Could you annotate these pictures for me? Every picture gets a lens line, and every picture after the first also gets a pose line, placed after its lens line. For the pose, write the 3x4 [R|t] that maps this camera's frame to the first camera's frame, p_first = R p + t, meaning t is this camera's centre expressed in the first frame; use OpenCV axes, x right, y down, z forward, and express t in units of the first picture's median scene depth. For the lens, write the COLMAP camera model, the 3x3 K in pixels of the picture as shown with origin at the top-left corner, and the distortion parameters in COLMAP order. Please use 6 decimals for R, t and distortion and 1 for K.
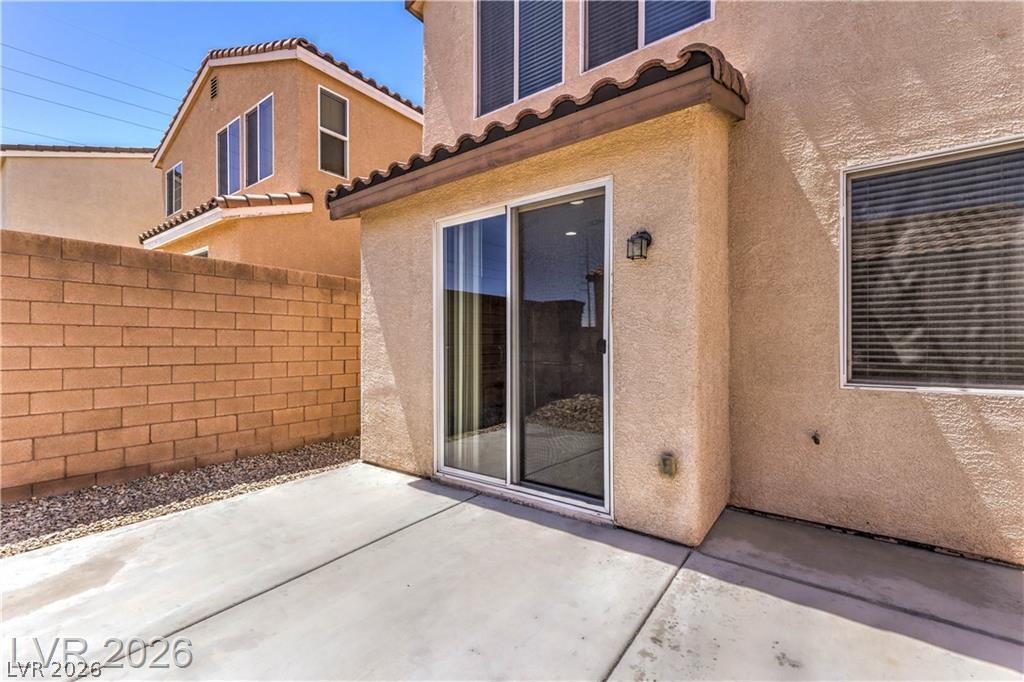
lens RADIAL K [[433.1, 0, 514.1], [0, 433.1, 344.7], [0, 0, 1]] dist [0.012411, 0.000060]
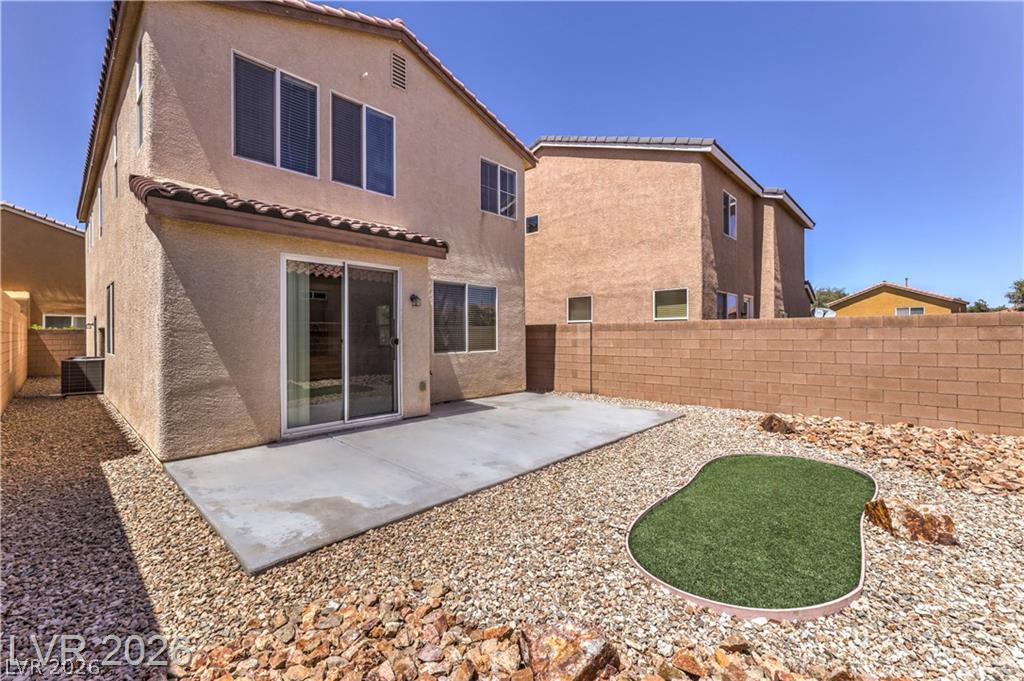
lens RADIAL K [[427.6, 0, 514.1], [0, 427.6, 332.1], [0, 0, 1]] dist [0.001681, 0.000125]
pose [[0.107078, 0.004651, 0.994240, -1.440890], [0.002114, 0.999986, -0.004906, -0.024576], [-0.994248, 0.002628, 0.107067, 0.121048]]
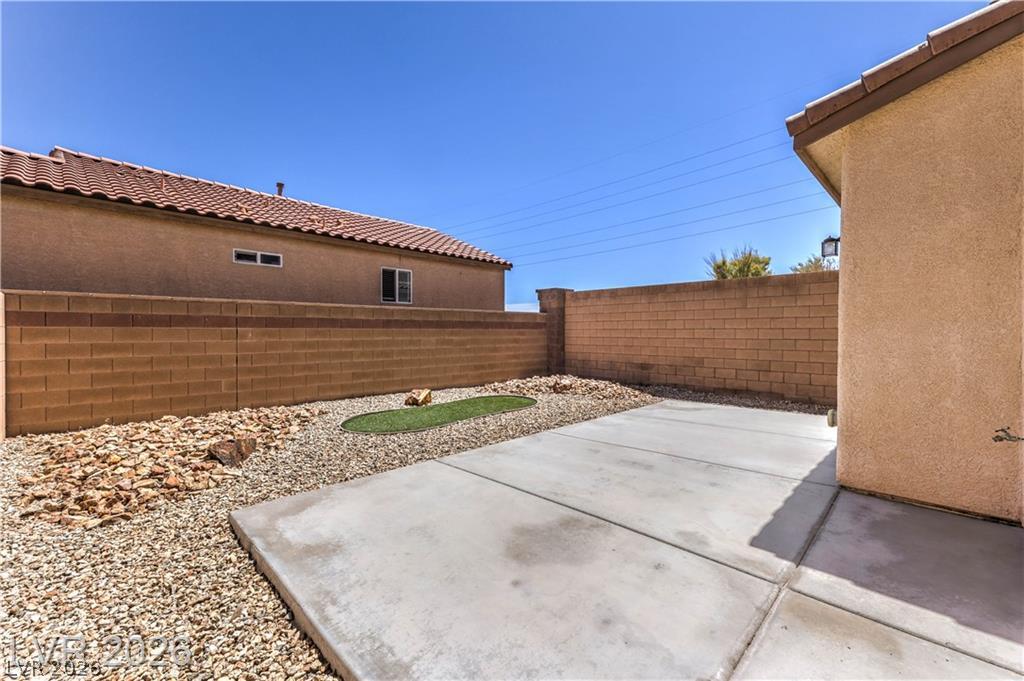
lens RADIAL K [[423.8, 0, 512.0], [0, 423.8, 340.5], [0, 0, 1]] dist [0.001334, 0.000372]
pose [[-0.146886, 0.020096, -0.988949, 1.156990], [0.000640, 0.999795, 0.020222, 0.019341], [0.989153, 0.002337, -0.146869, 0.169588]]
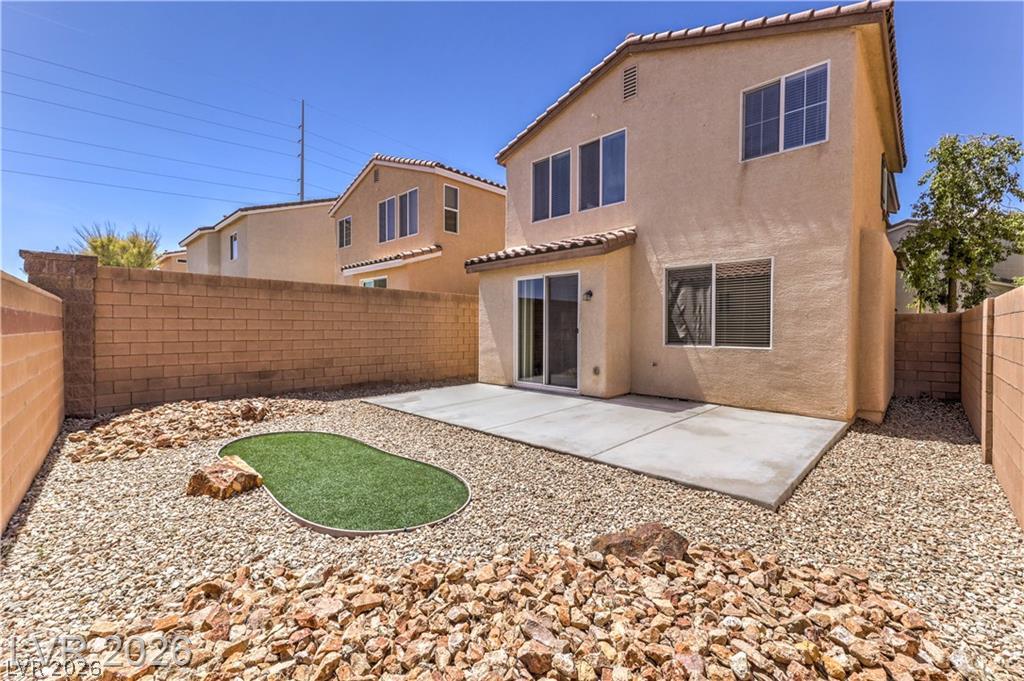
lens RADIAL K [[427.6, 0, 514.1], [0, 427.6, 332.1], [0, 0, 1]] dist [0.001681, 0.000125]
pose [[0.991864, 0.004475, -0.127225, 0.113722], [-0.003434, 0.999959, 0.008407, -0.007072], [0.127257, -0.007901, 0.991838, -1.308013]]
